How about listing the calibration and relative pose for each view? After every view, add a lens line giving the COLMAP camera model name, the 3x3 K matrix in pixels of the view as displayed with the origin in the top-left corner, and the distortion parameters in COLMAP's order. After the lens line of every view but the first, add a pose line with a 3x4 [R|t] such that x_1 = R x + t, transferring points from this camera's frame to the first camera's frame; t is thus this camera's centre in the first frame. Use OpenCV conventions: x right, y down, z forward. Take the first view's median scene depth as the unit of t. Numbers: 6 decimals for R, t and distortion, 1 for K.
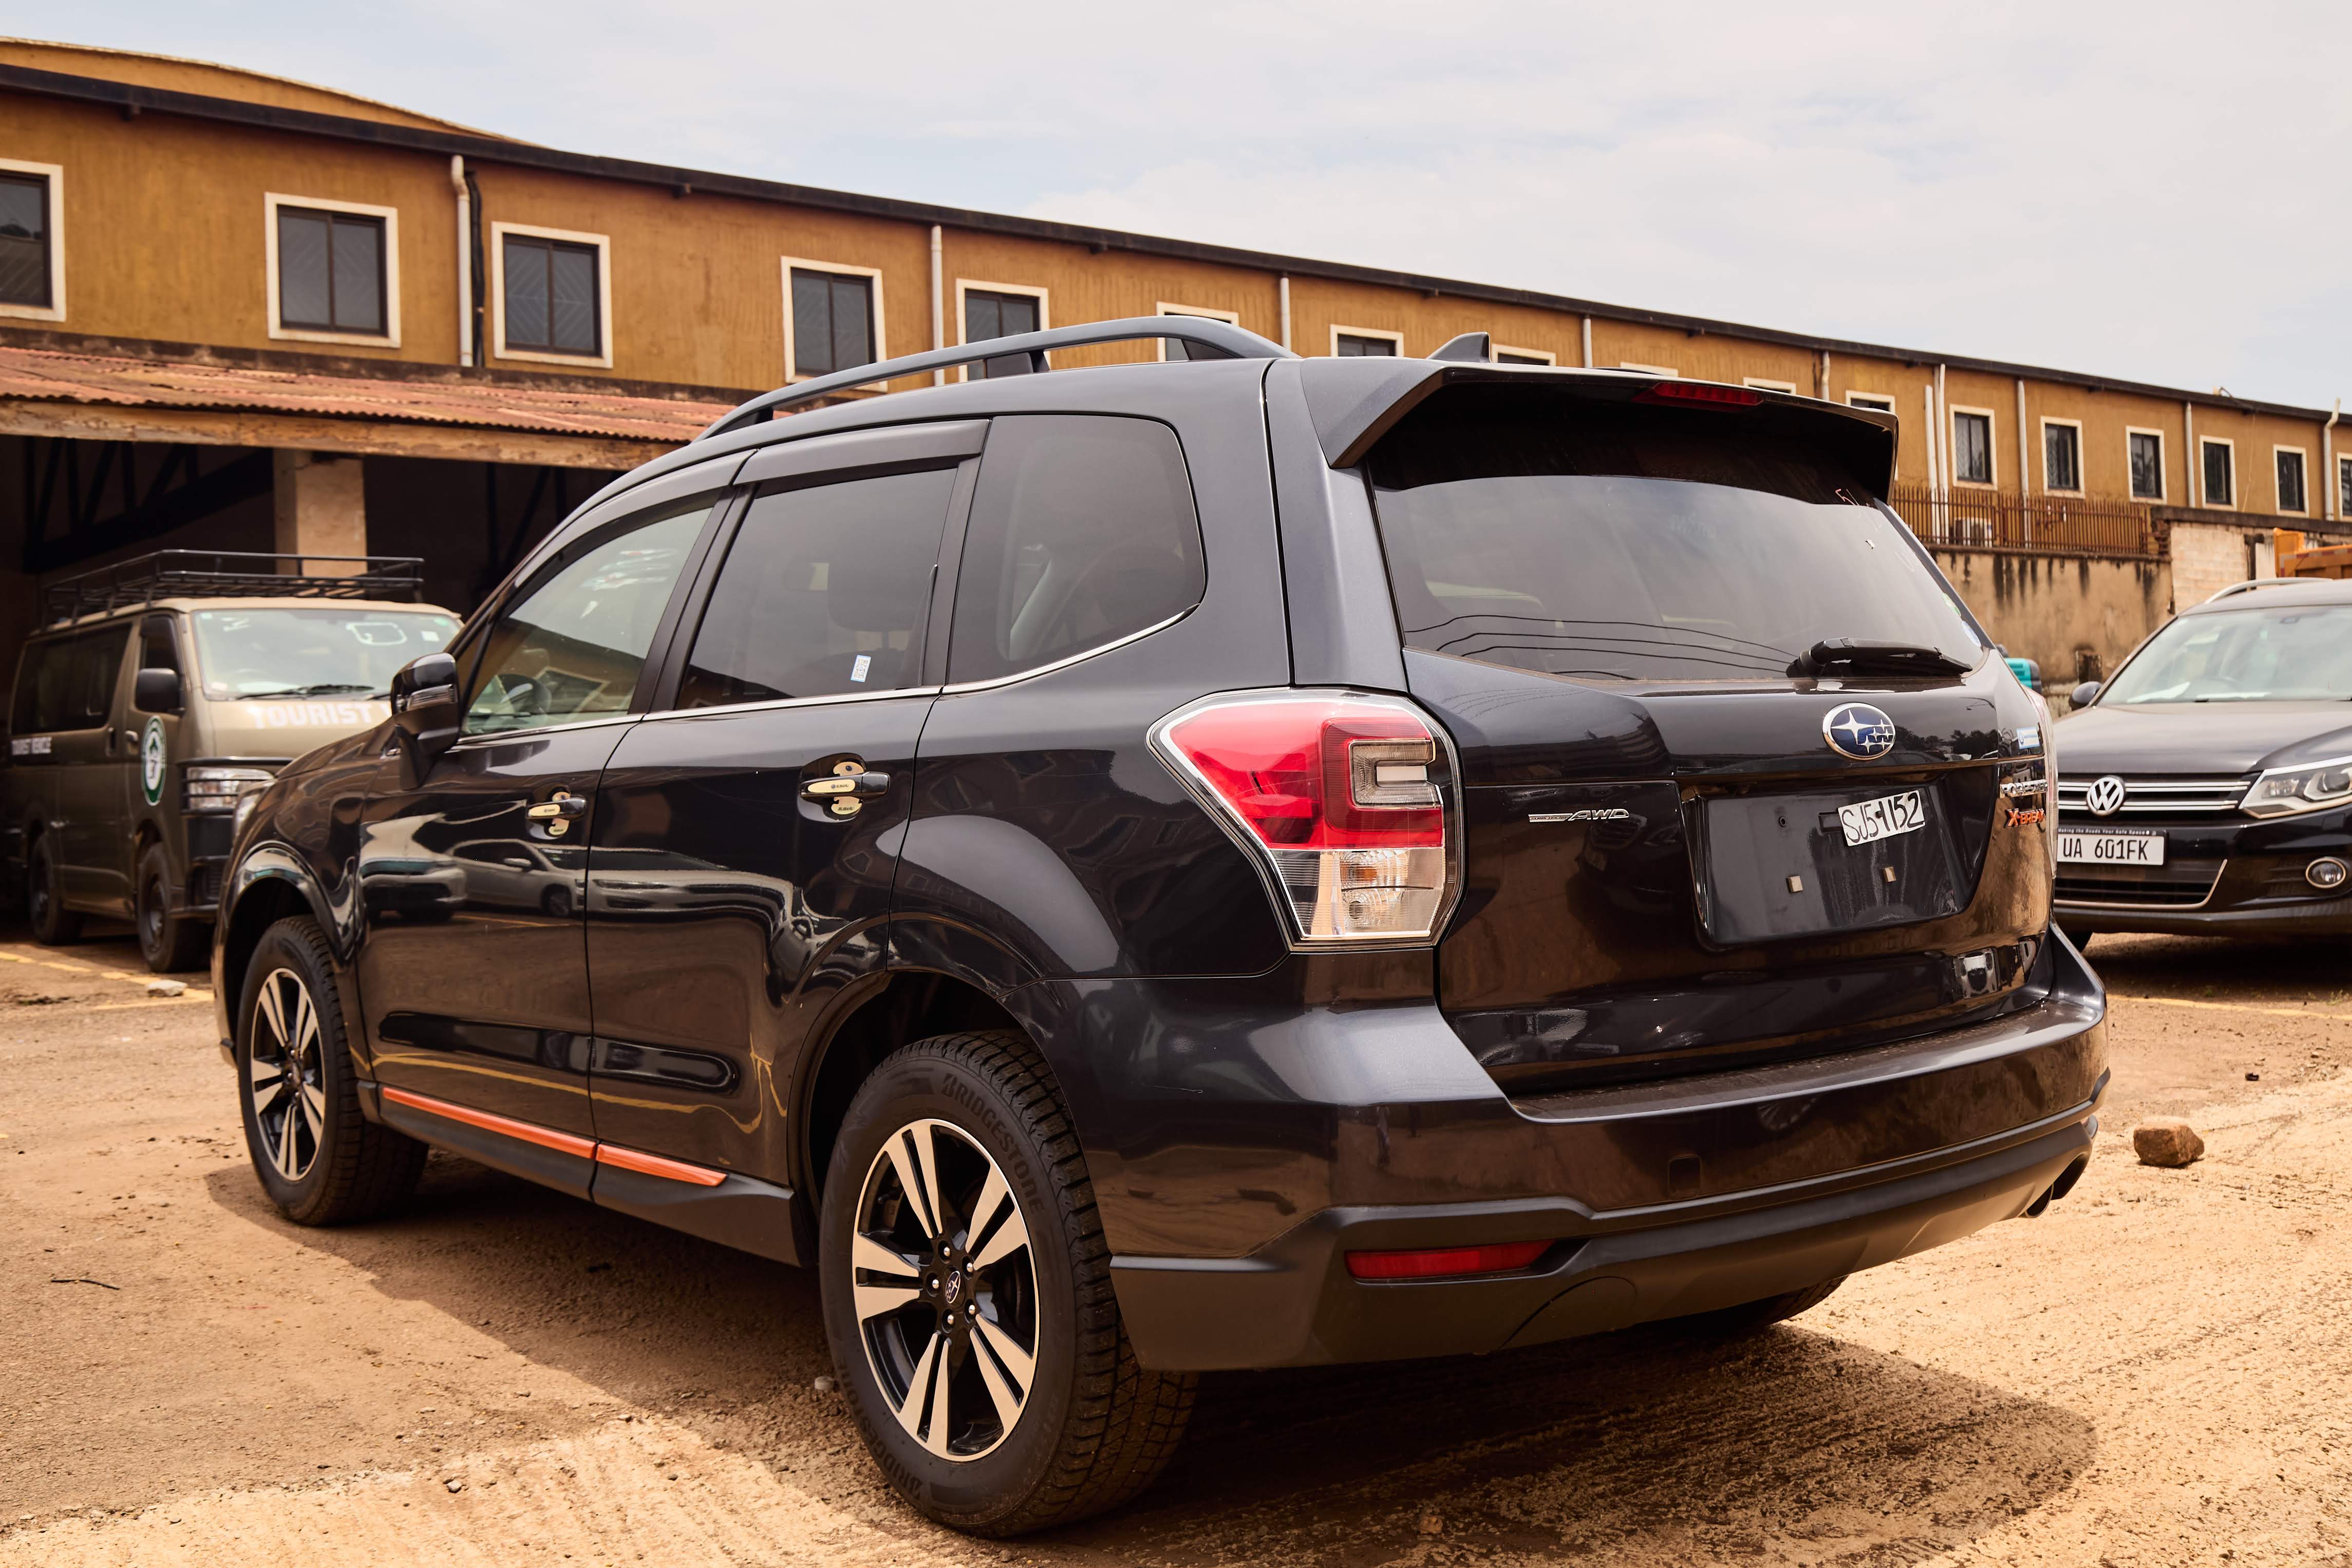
lens RADIAL K [[2246.1, 0, 1176.0], [0, 2246.1, 784.0], [0, 0, 1]] dist [0.000328, -0.000302]
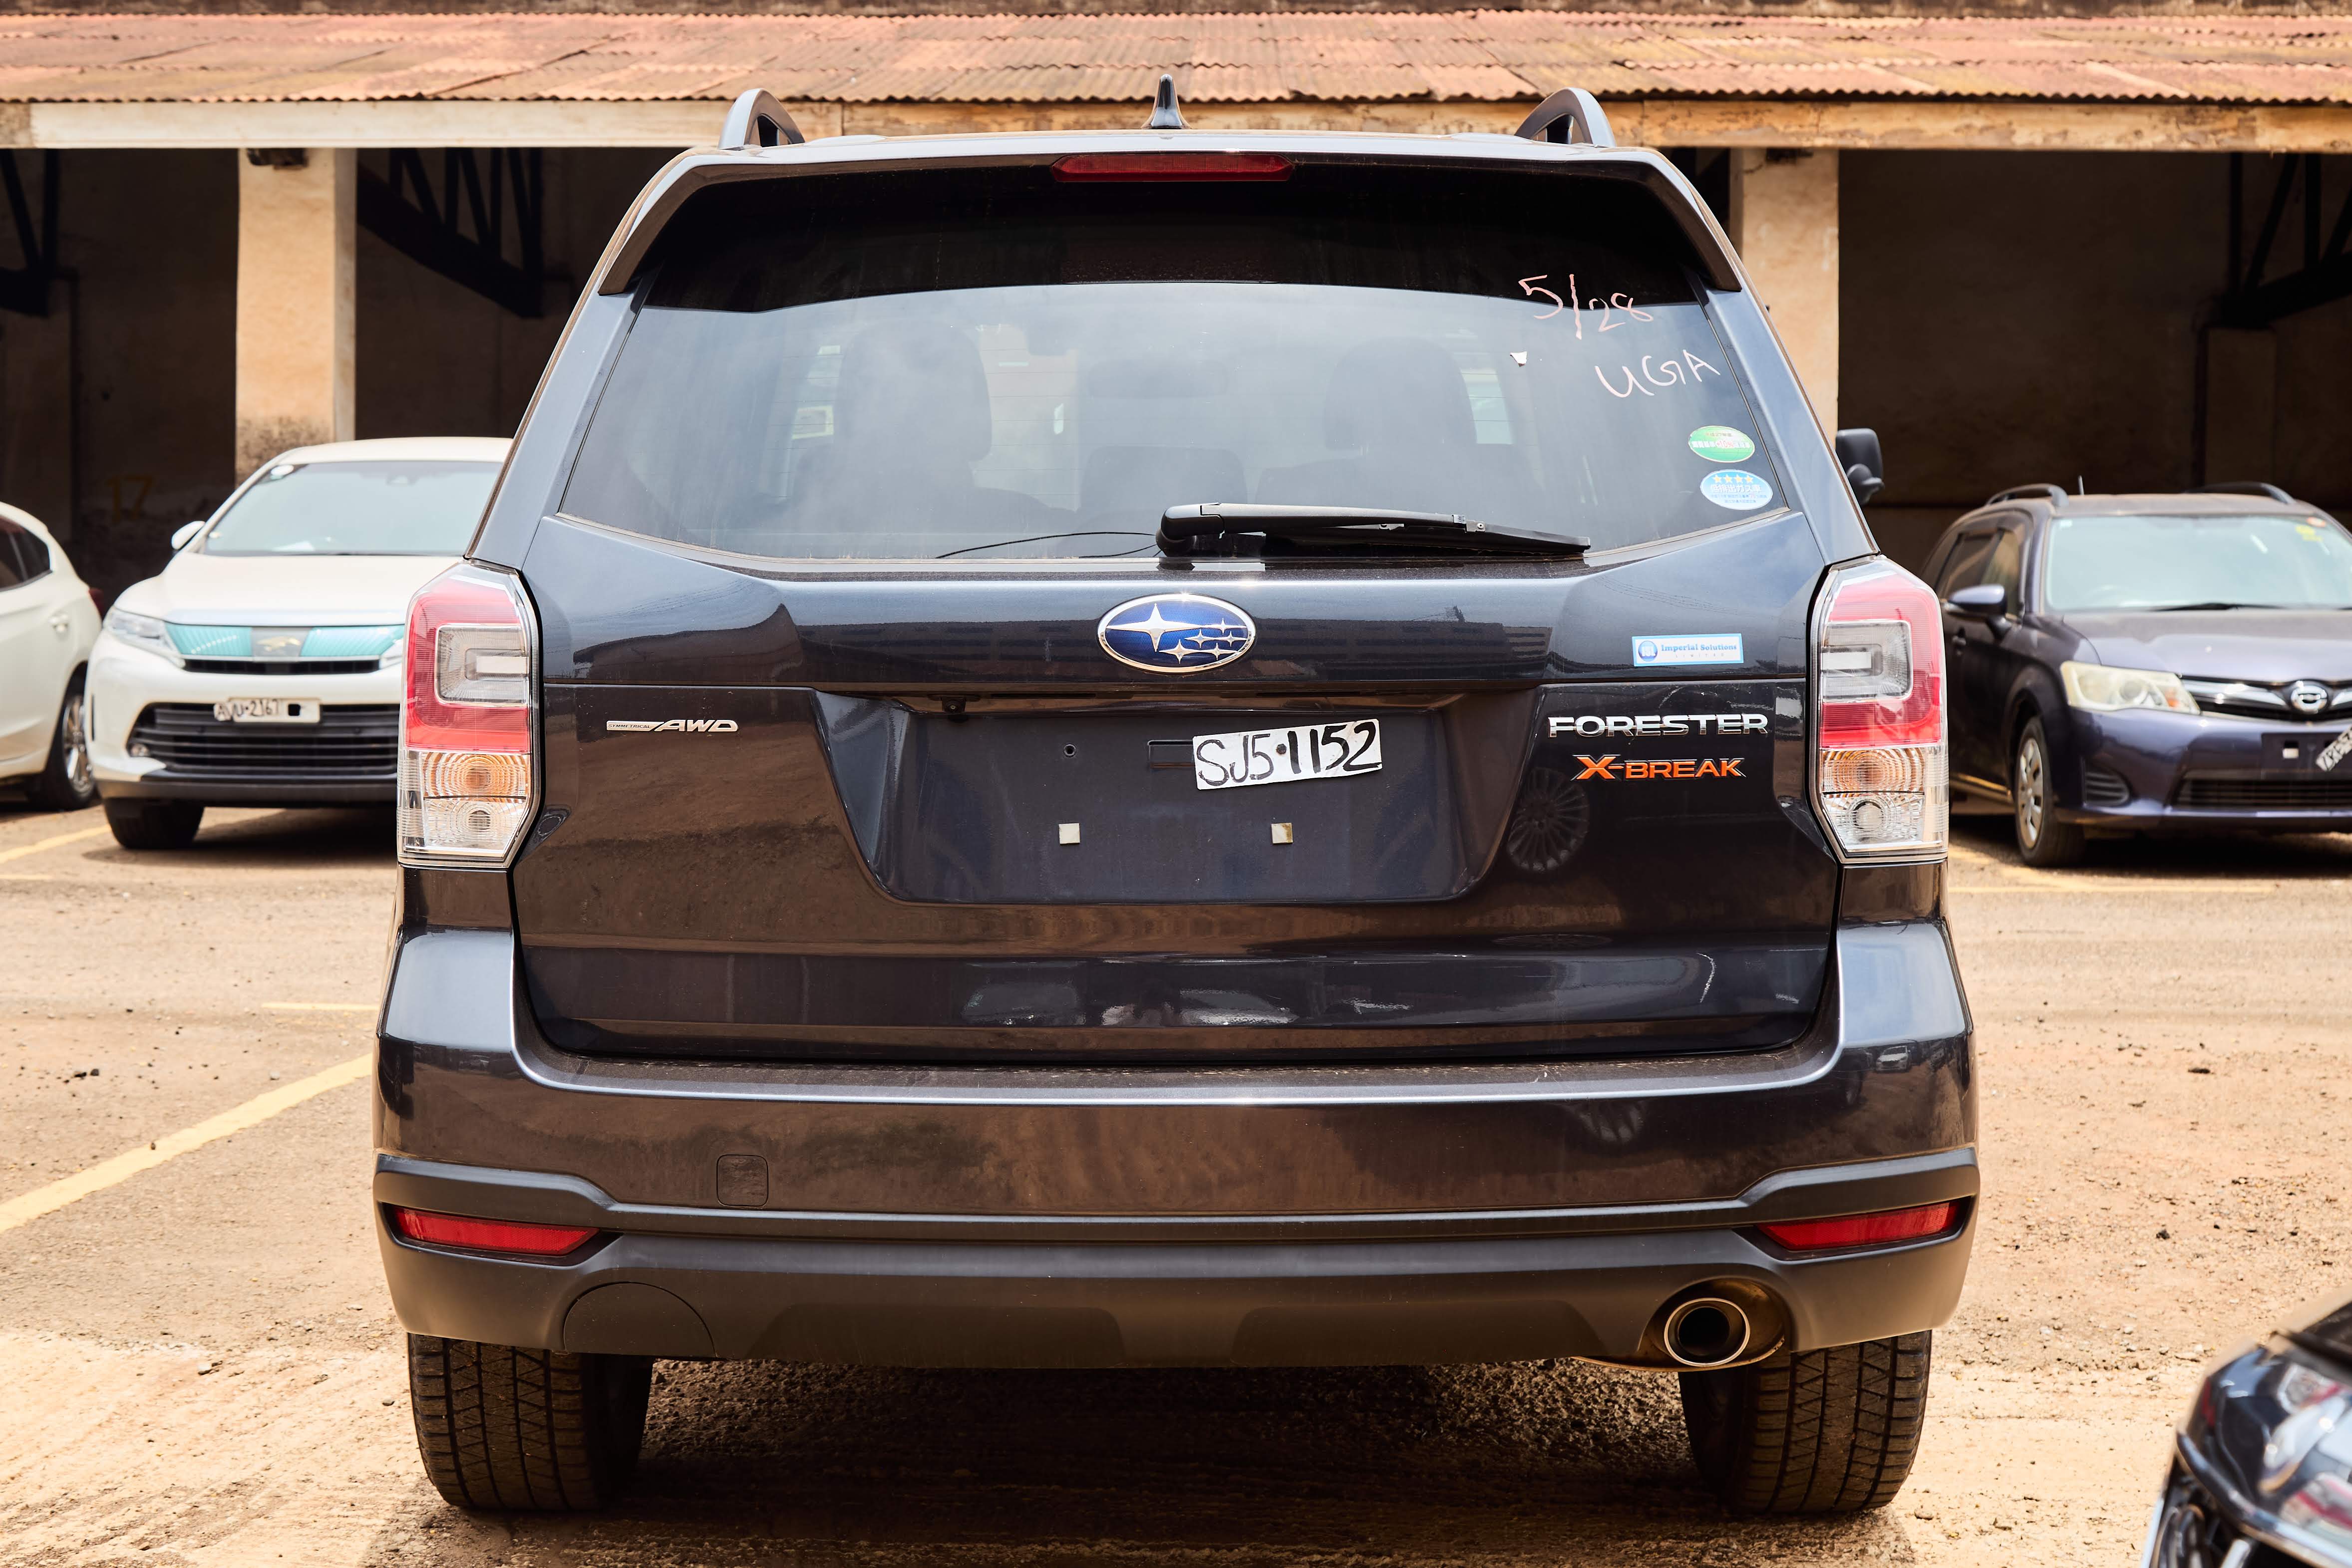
lens RADIAL K [[3462.4, 0, 1176.0], [0, 3462.4, 784.0], [0, 0, 1]] dist [-0.003052, 0.013616]
pose [[0.793434, 0.062584, -0.605430, 0.149834], [-0.033441, 0.997680, 0.059305, -0.006243], [0.607737, -0.026808, 0.793686, 0.015125]]
